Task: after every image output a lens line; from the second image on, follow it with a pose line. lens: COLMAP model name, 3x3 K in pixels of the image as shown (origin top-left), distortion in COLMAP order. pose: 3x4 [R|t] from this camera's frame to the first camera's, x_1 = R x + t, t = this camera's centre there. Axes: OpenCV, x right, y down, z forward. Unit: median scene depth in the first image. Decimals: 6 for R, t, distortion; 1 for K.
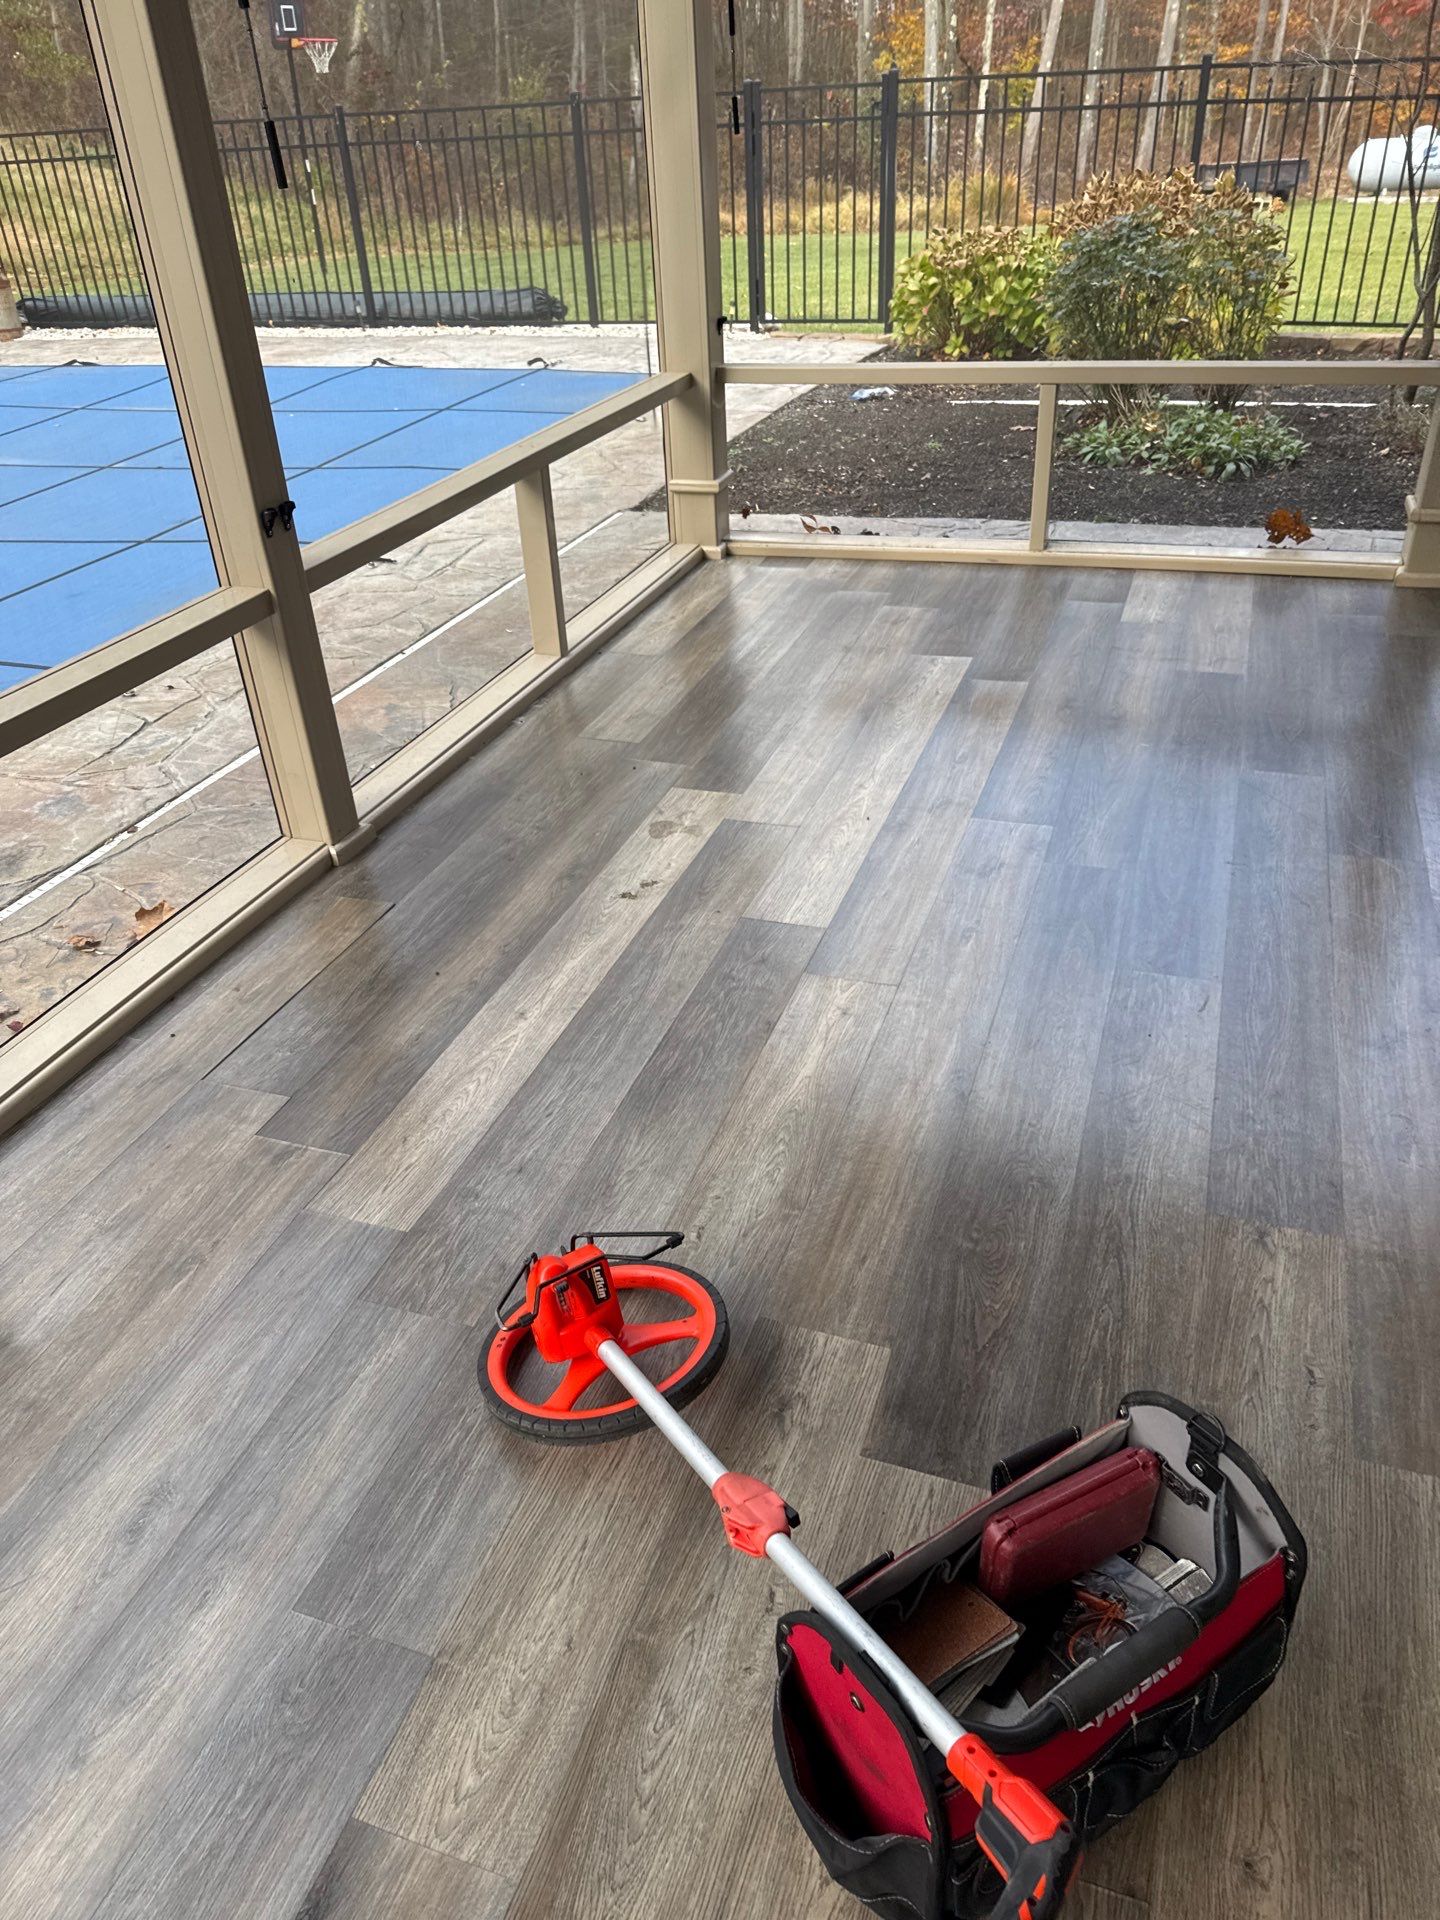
lens RADIAL K [[1351.0, 0, 709.5], [0, 1351.0, 957.6], [0, 0, 1]] dist [0.002205, -0.001980]
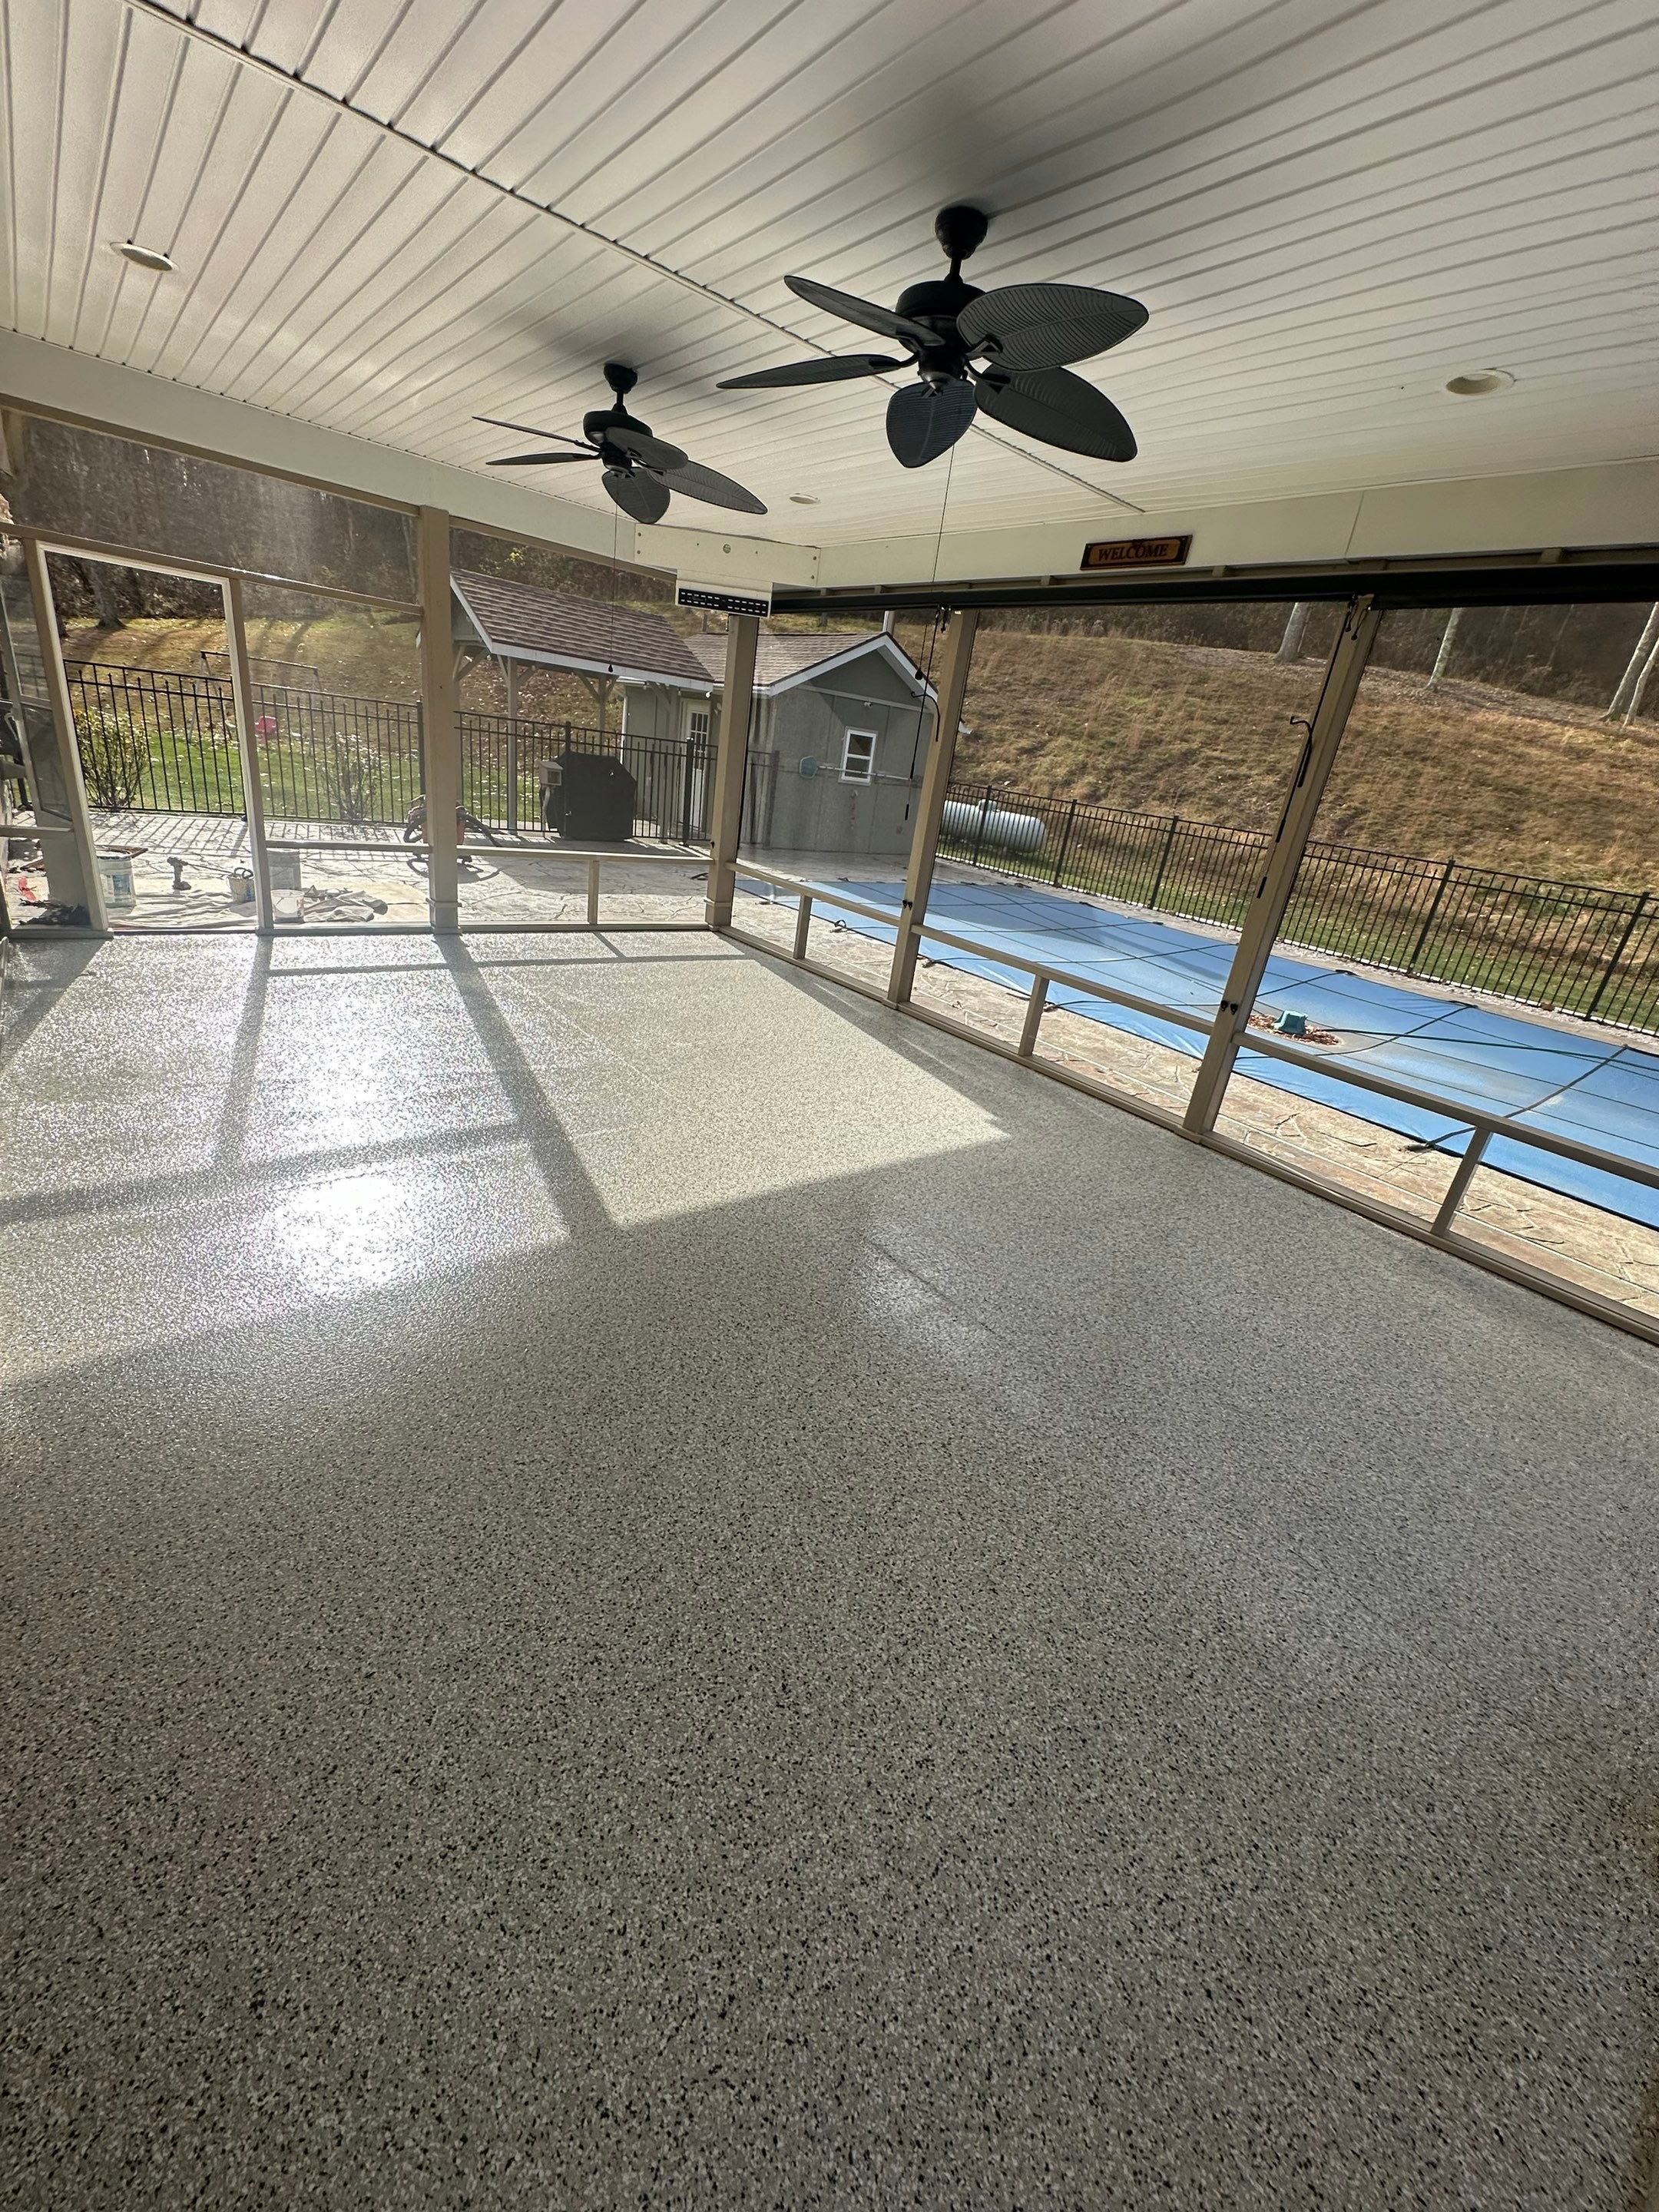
lens RADIAL K [[879.7, 0, 830.9], [0, 879.7, 1102.8], [0, 0, 1]] dist [-0.001407, 0.000375]
pose [[-0.517217, 0.299012, -0.801921, 0.500070], [-0.549841, 0.601948, 0.579080, -0.260091], [0.655867, 0.740439, -0.146929, 0.299166]]
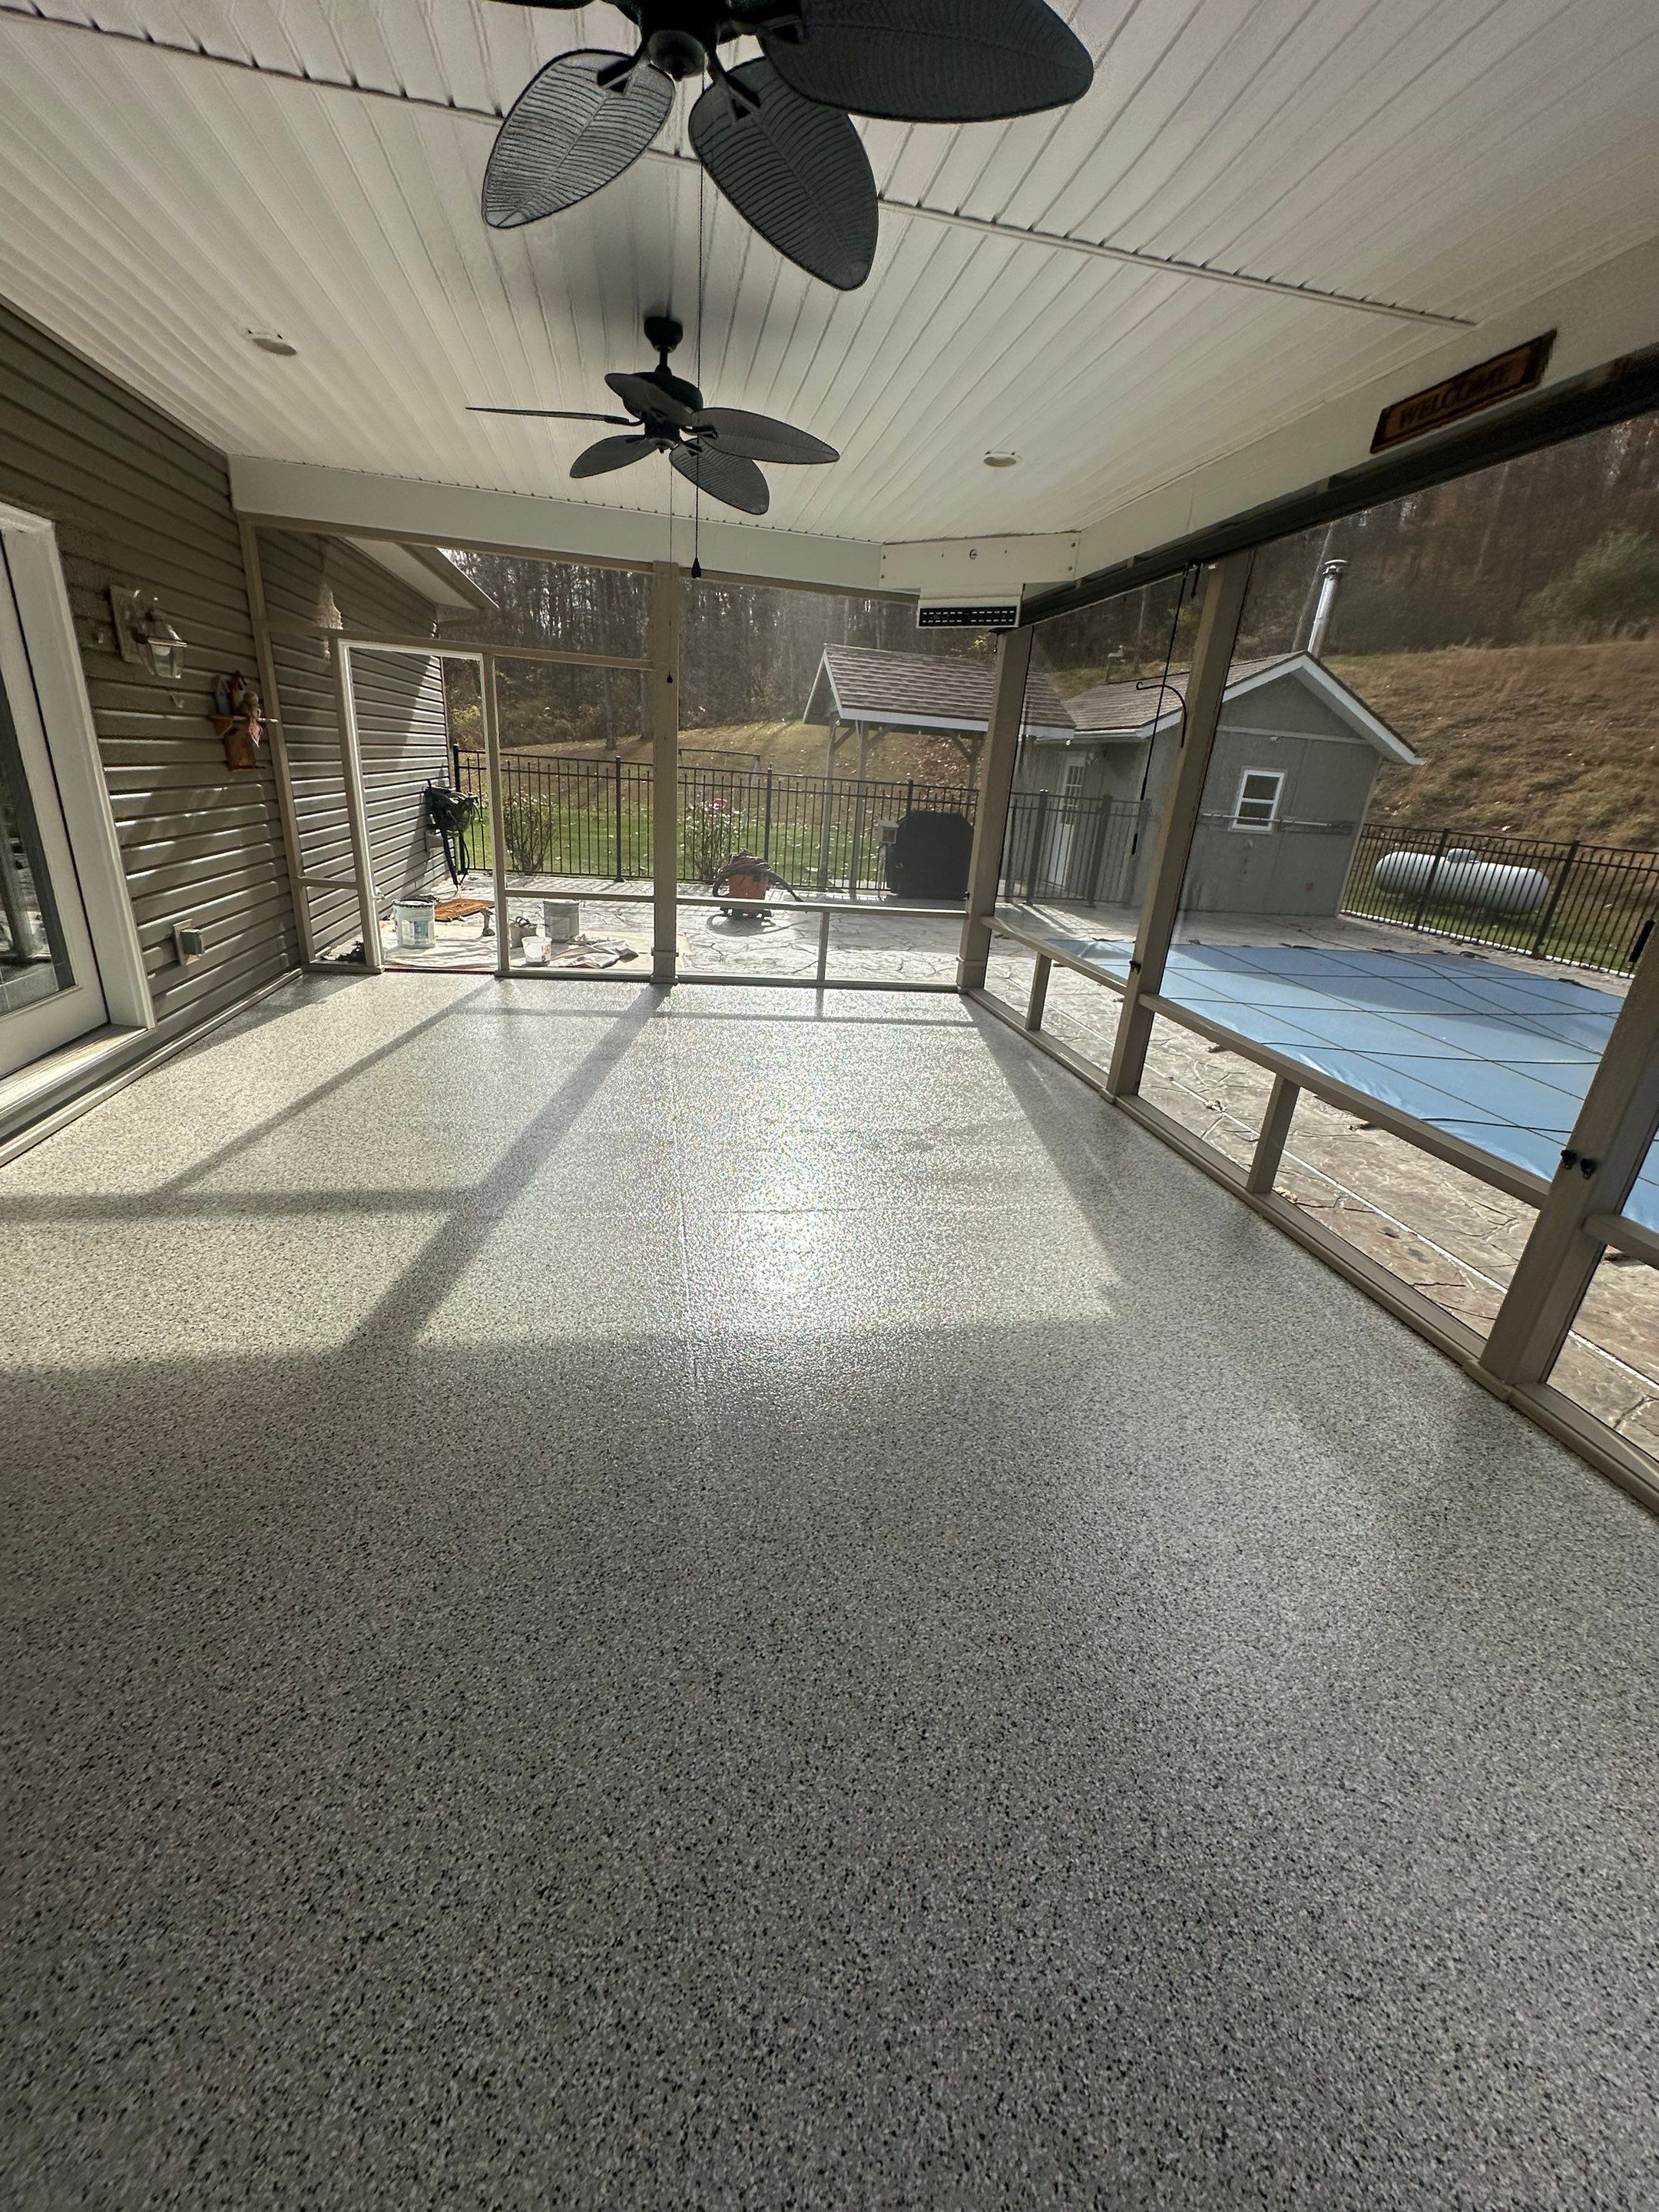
lens RADIAL K [[879.7, 0, 830.2], [0, 879.7, 1102.4], [0, 0, 1]] dist [-0.001407, 0.000375]
pose [[-0.859208, 0.167096, -0.483570, 0.258355], [-0.302244, 0.596833, 0.743262, -0.269944], [0.412807, 0.784774, -0.462300, 0.355534]]
